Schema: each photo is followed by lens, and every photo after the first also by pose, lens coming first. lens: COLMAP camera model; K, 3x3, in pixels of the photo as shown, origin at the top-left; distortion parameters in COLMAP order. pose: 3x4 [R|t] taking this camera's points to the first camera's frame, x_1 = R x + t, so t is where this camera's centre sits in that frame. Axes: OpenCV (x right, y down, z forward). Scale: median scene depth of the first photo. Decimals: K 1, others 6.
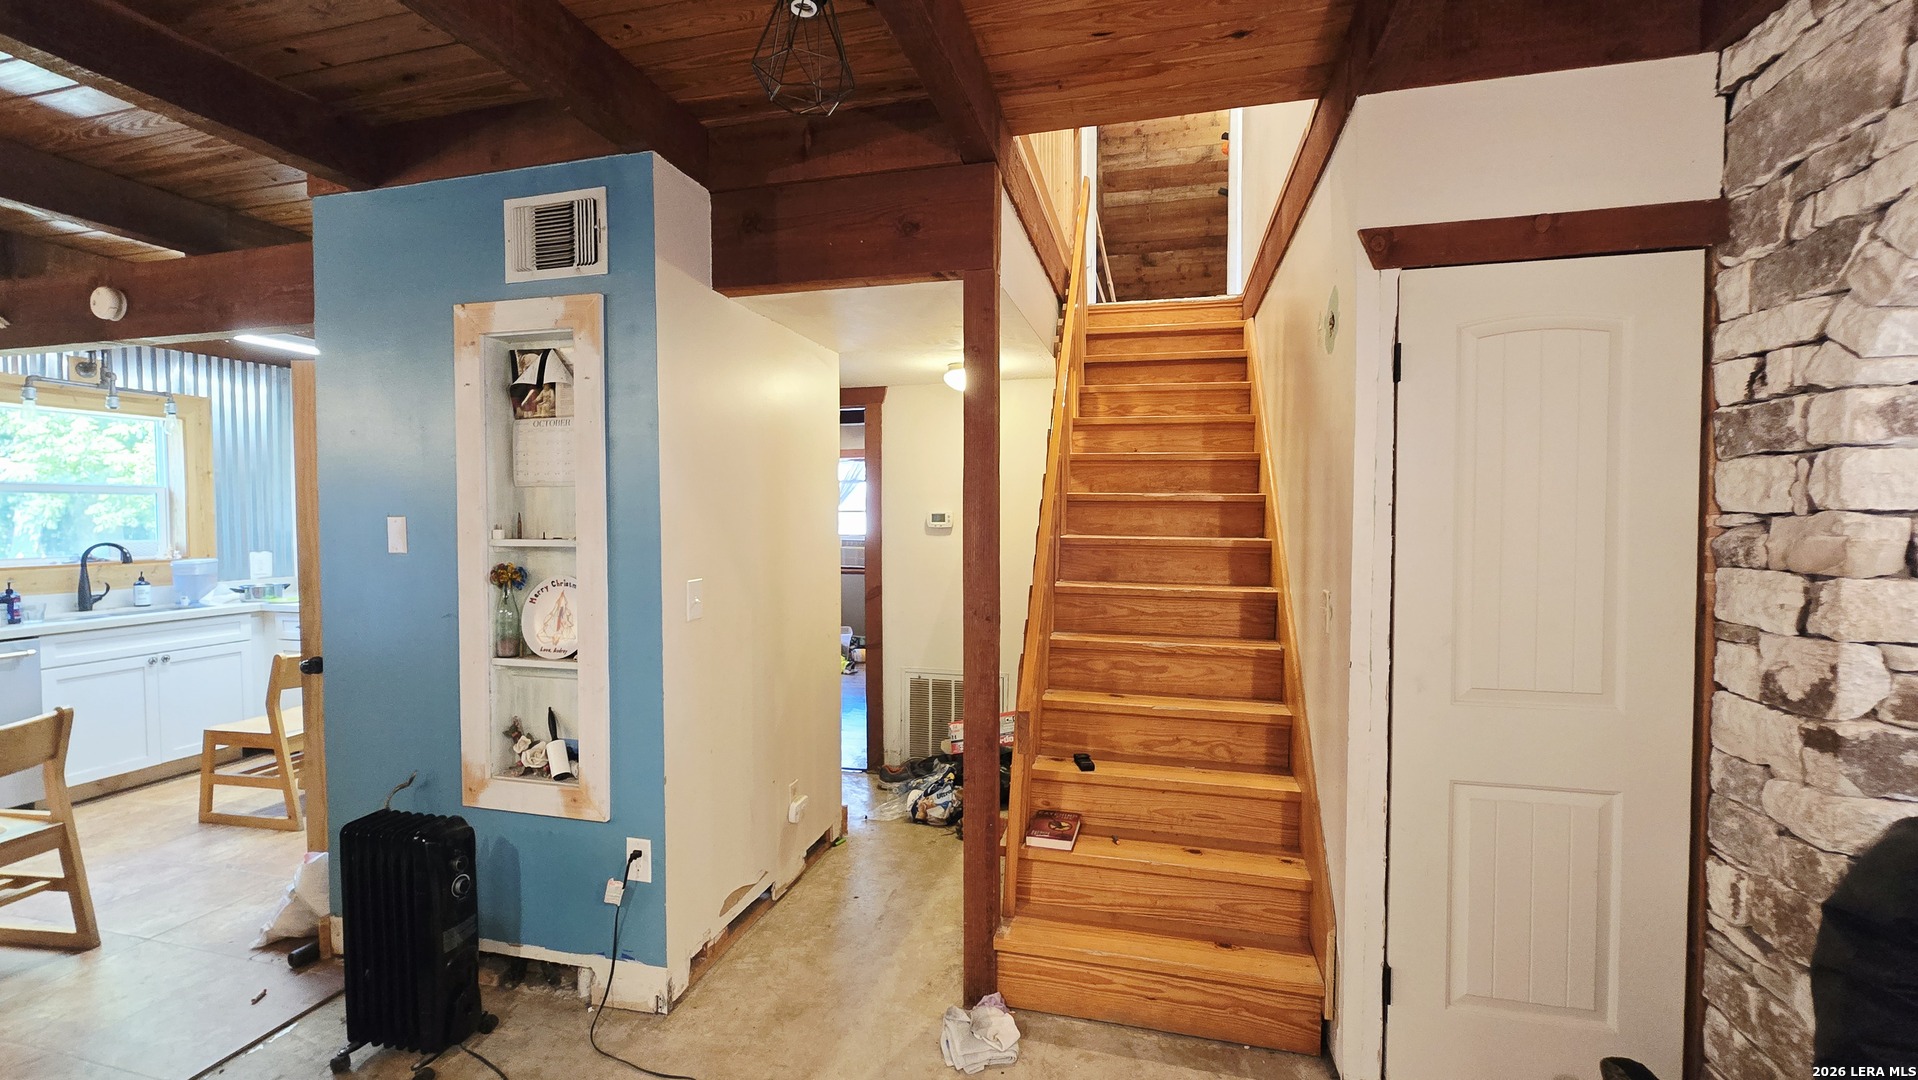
lens RADIAL K [[785.7, 0, 961.1], [0, 785.7, 540.4], [0, 0, 1]] dist [-0.001768, 0.000683]
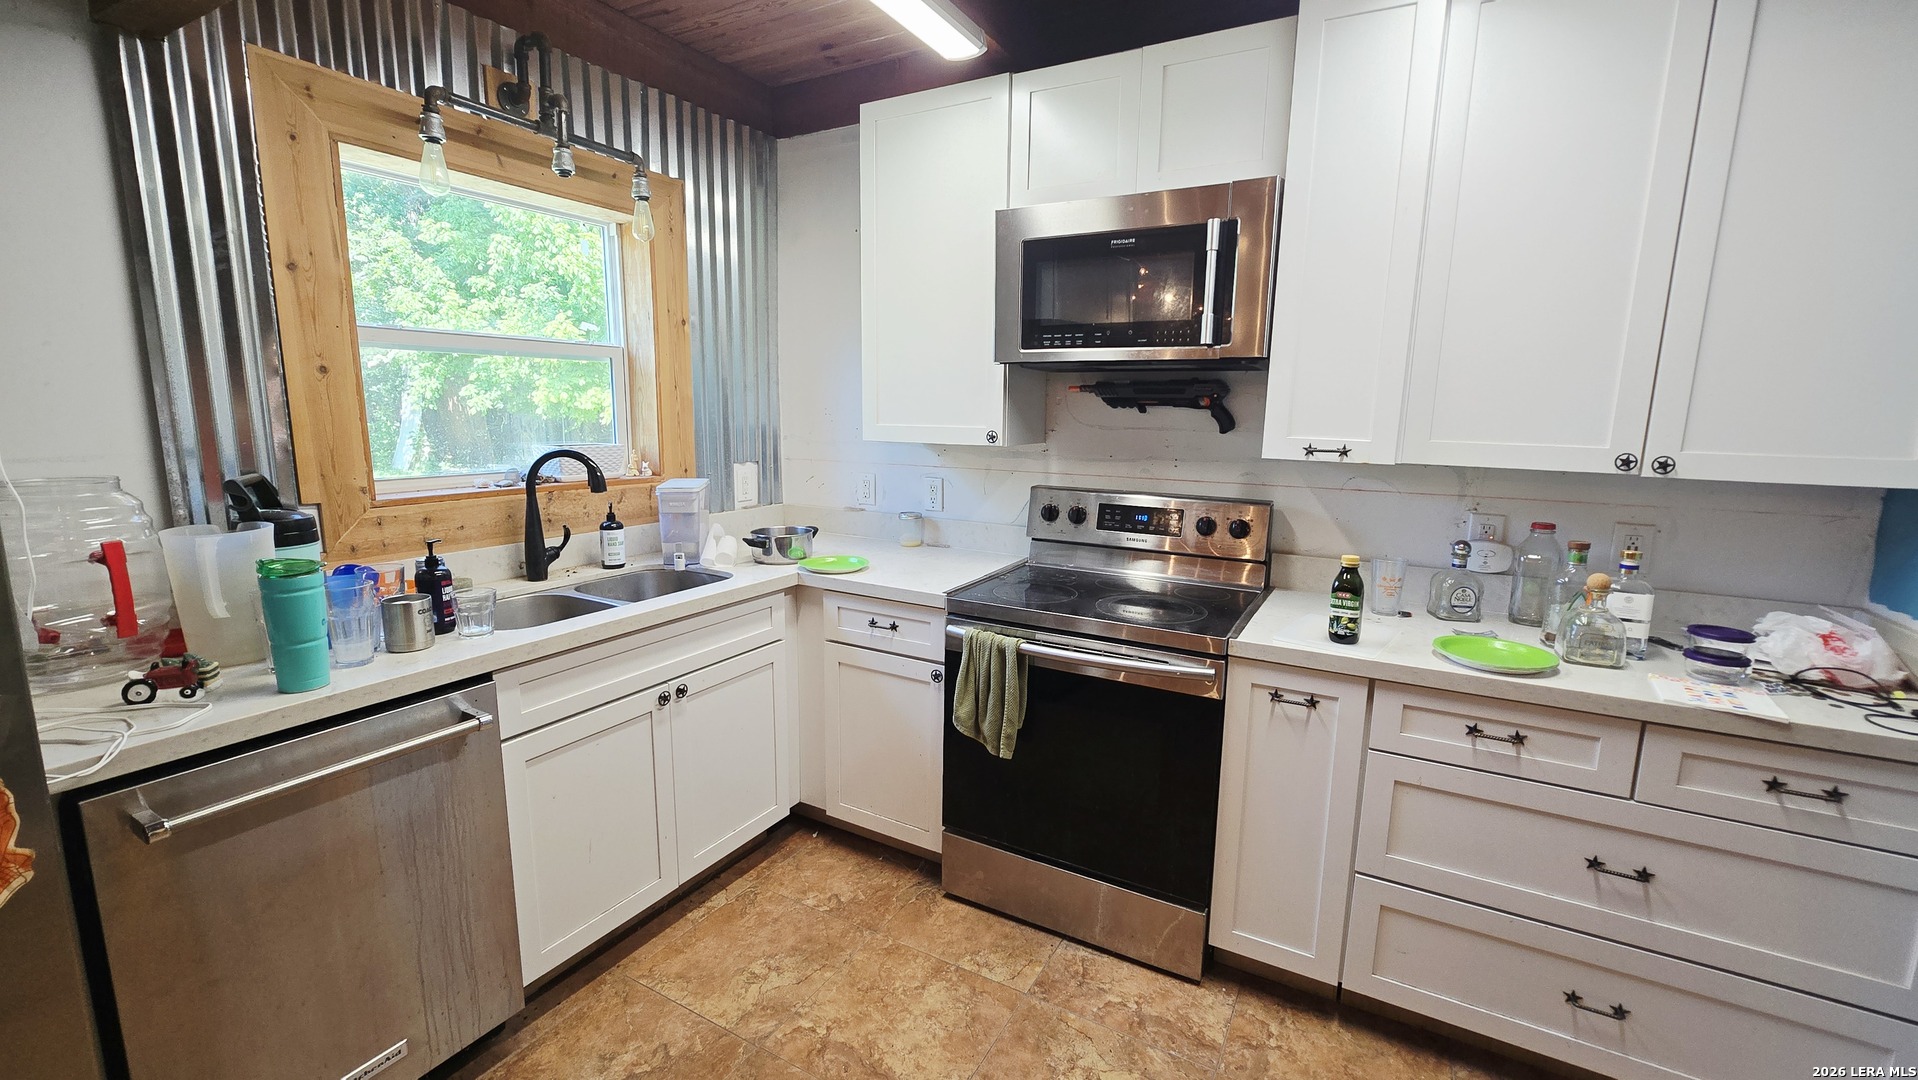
lens RADIAL K [[785.7, 0, 959.1], [0, 785.7, 540.5], [0, 0, 1]] dist [-0.001768, 0.000683]
pose [[0.965447, 0.062904, -0.252892, -0.734547], [-0.029102, 0.990384, 0.135247, -0.015640], [0.258968, -0.123214, 0.957995, 0.589717]]
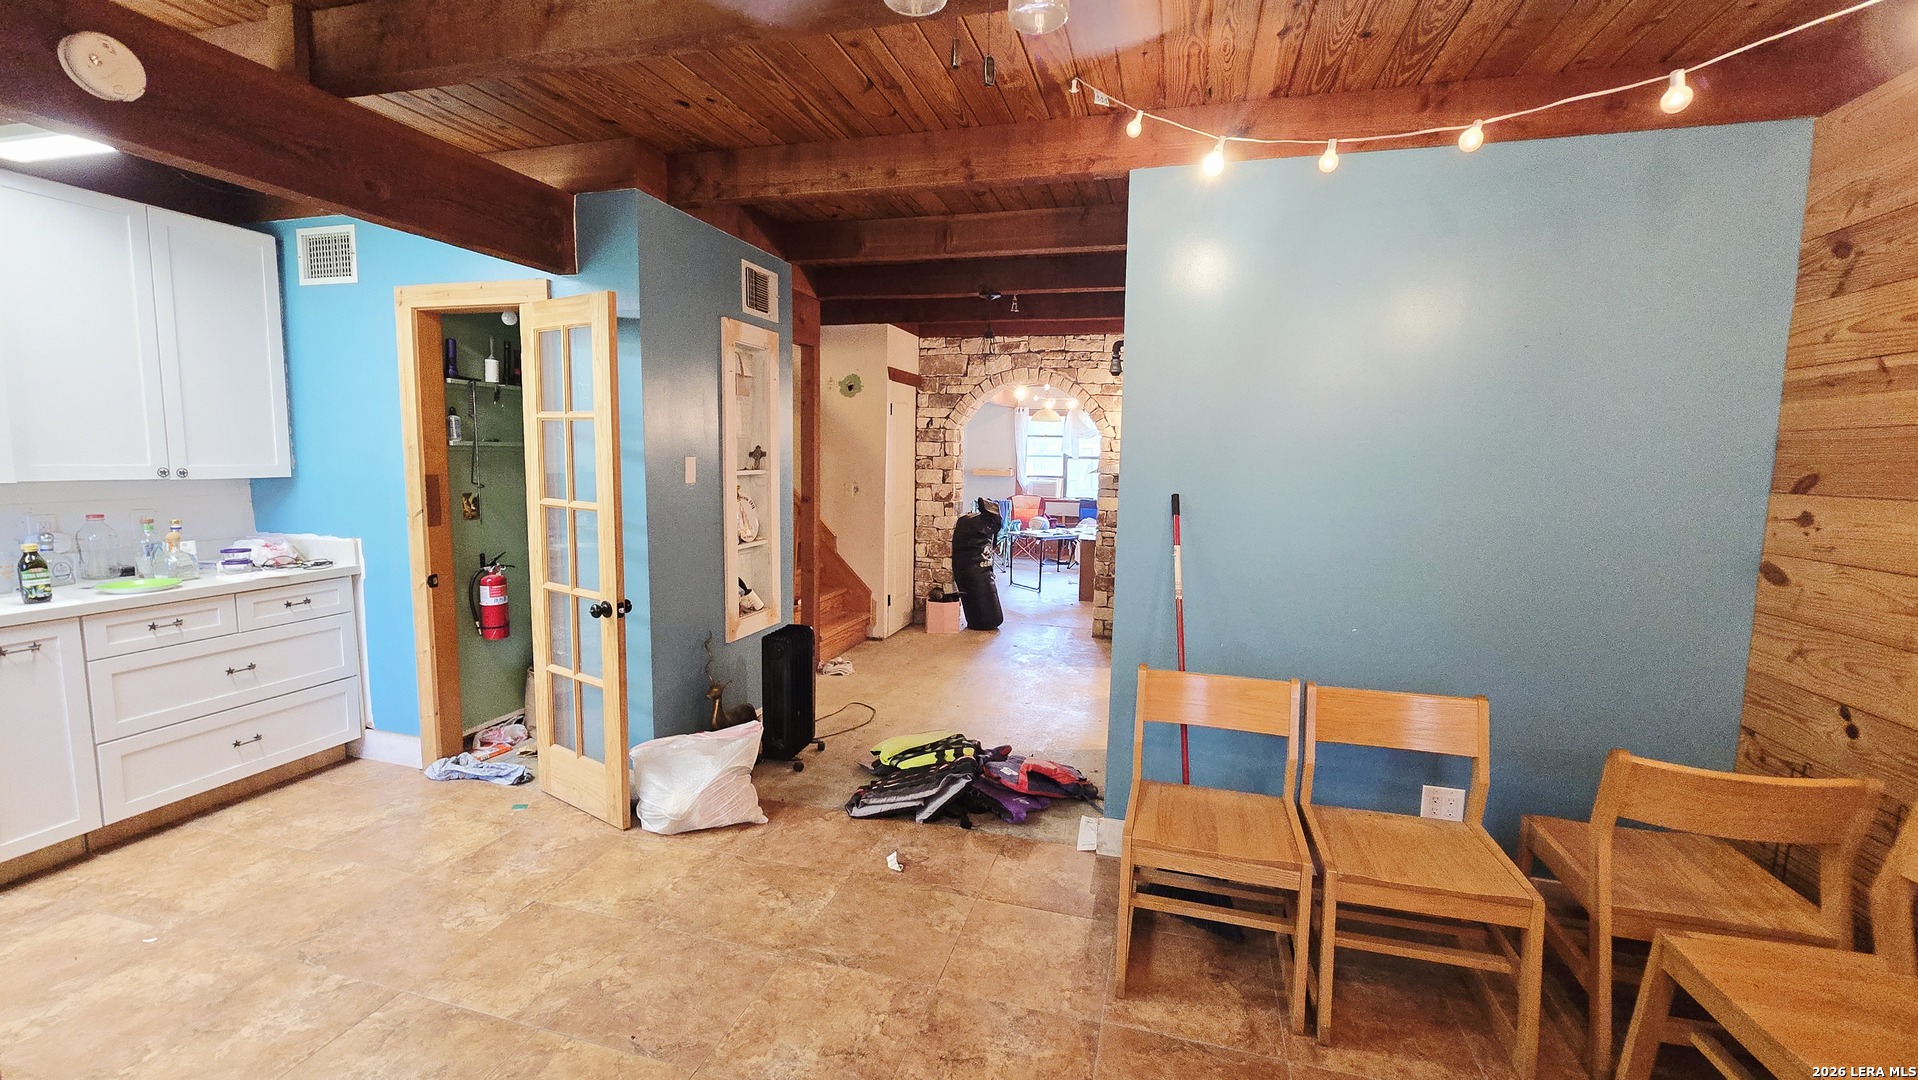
lens RADIAL K [[785.7, 0, 953.1], [0, 785.7, 537.1], [0, 0, 1]] dist [-0.001768, 0.000683]
pose [[0.031519, -0.105286, 0.993942, -1.239375], [0.015615, 0.994367, 0.104836, -0.016002], [-0.999381, 0.012216, 0.032986, 0.289905]]
